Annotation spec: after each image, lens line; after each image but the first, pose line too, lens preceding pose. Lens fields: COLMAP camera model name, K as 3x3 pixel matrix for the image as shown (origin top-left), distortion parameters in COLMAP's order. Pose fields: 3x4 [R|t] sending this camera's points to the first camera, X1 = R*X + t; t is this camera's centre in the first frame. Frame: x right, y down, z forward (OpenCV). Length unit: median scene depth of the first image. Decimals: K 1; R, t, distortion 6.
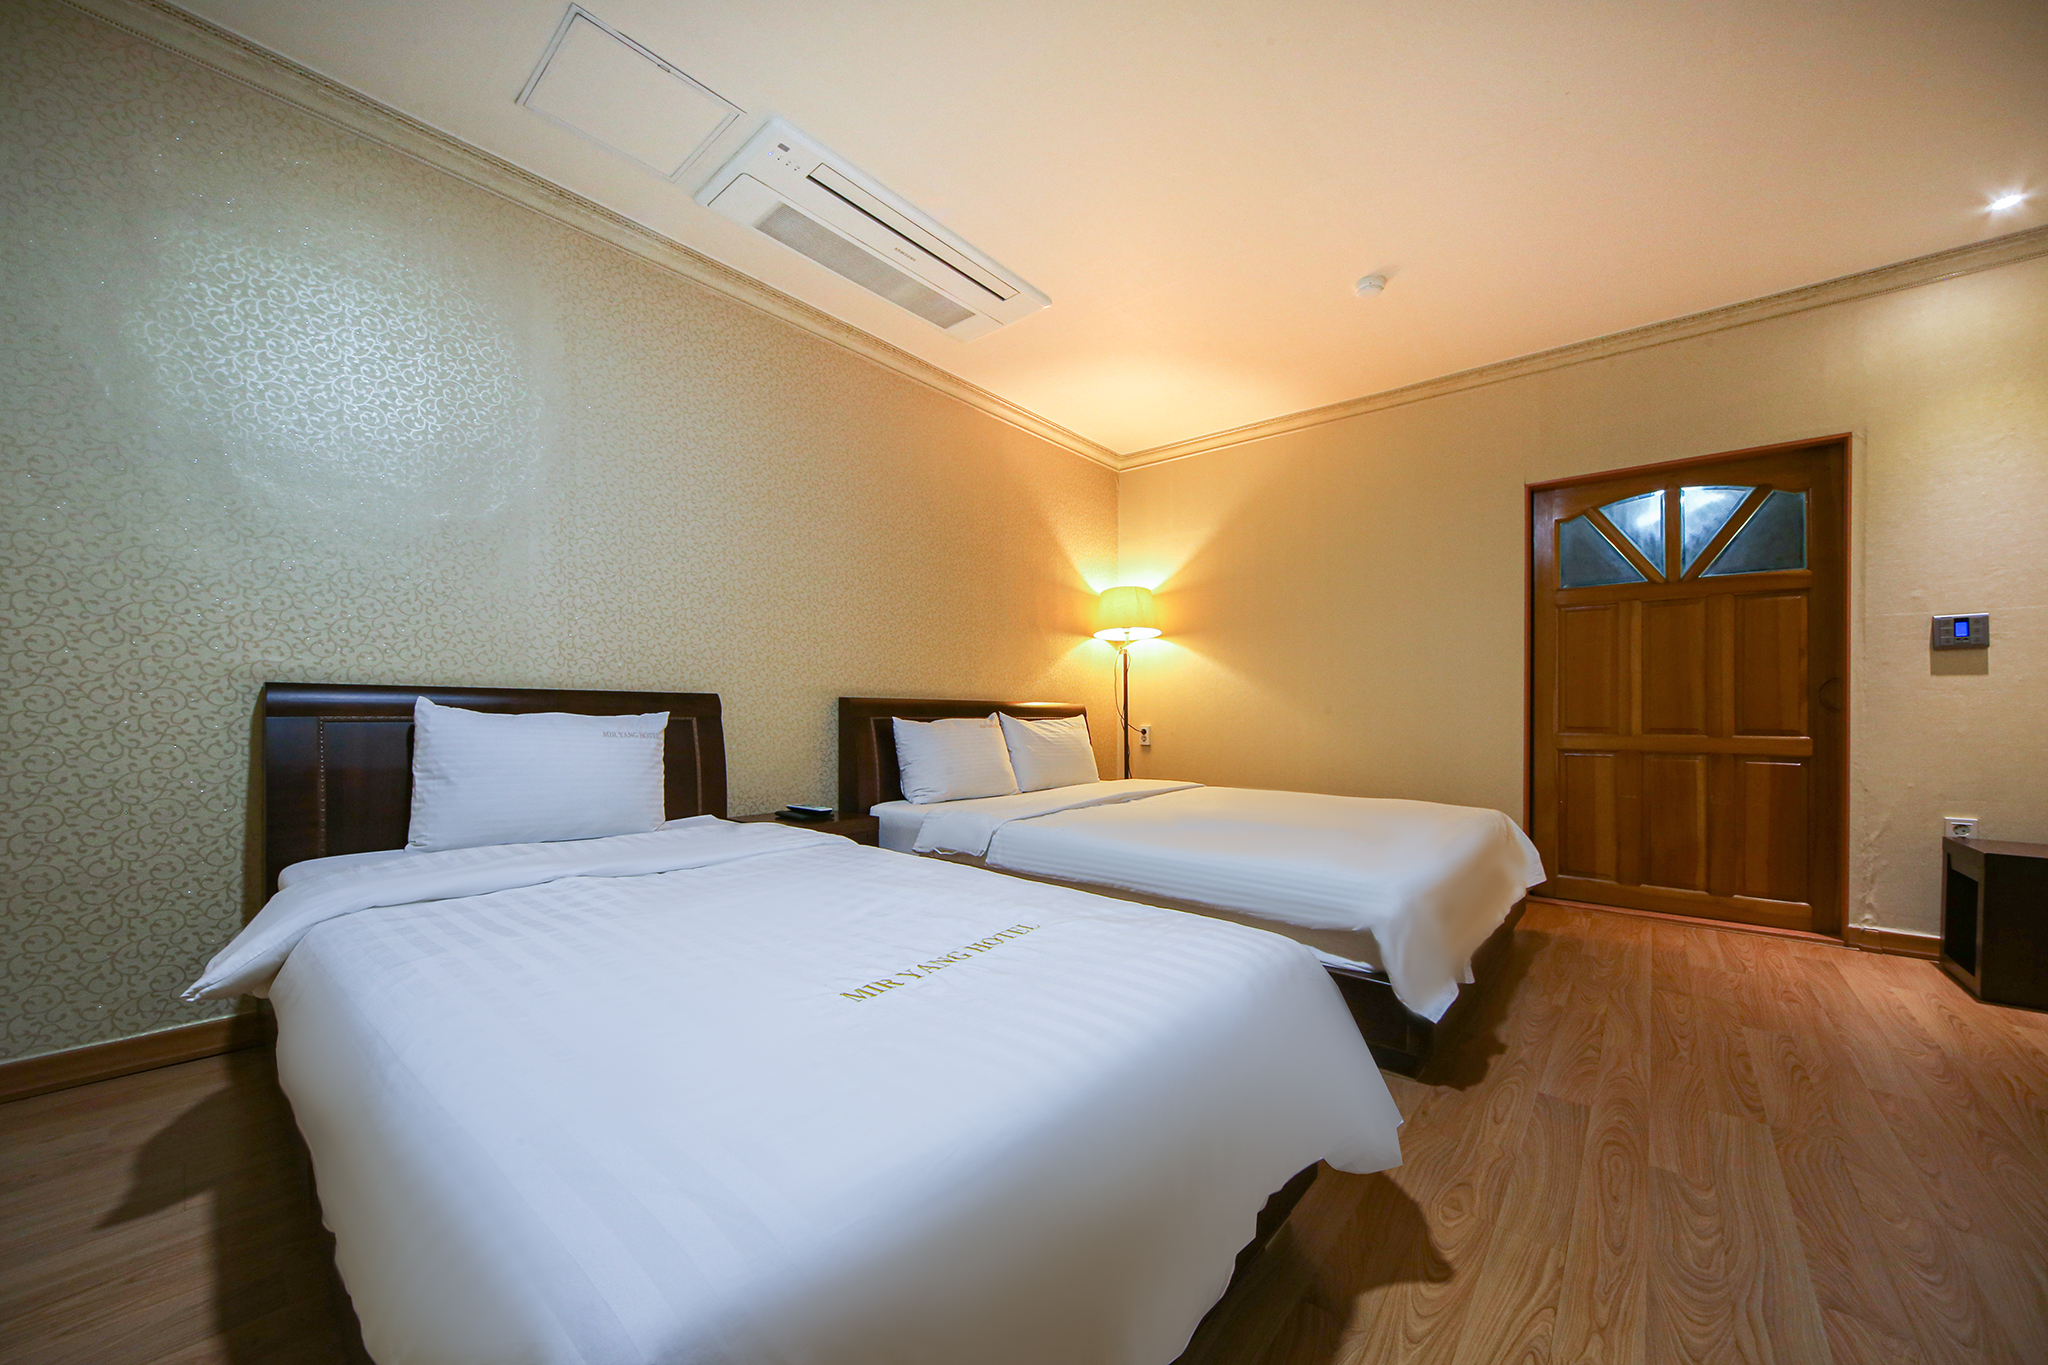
lens RADIAL K [[726.0, 0, 1022.7], [0, 726.0, 709.1], [0, 0, 1]] dist [0.001381, 0.000076]
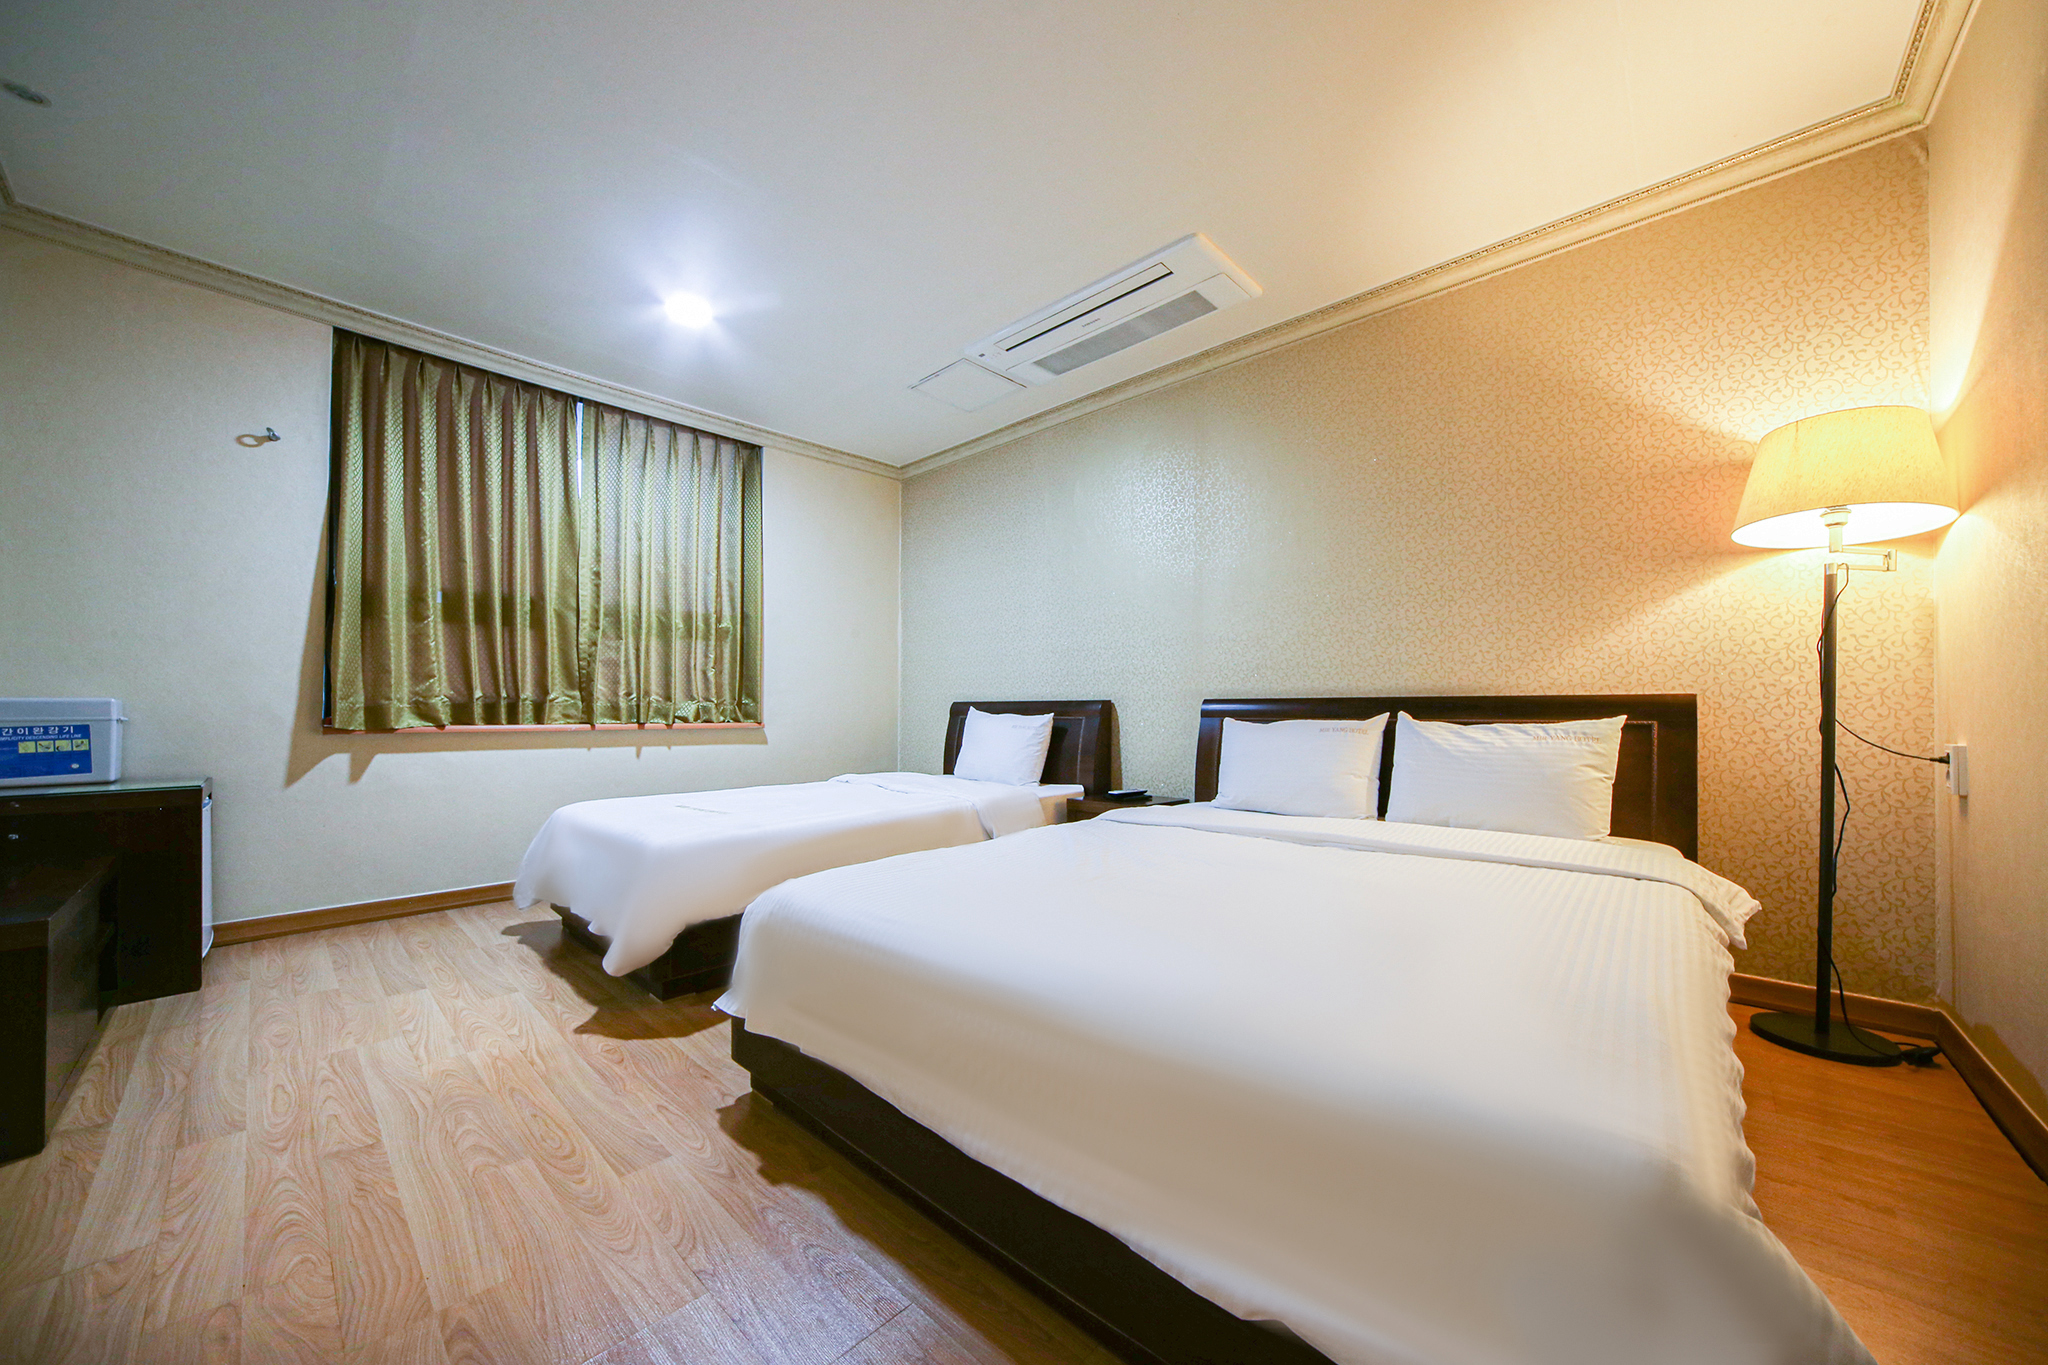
lens RADIAL K [[713.9, 0, 1019.8], [0, 713.9, 710.7], [0, 0, 1]] dist [-0.011638, 0.000062]
pose [[-0.032315, -0.009850, -0.999429, 1.095684], [-0.001051, 0.999951, -0.009821, 0.014799], [0.999477, 0.000733, -0.032324, 1.028686]]
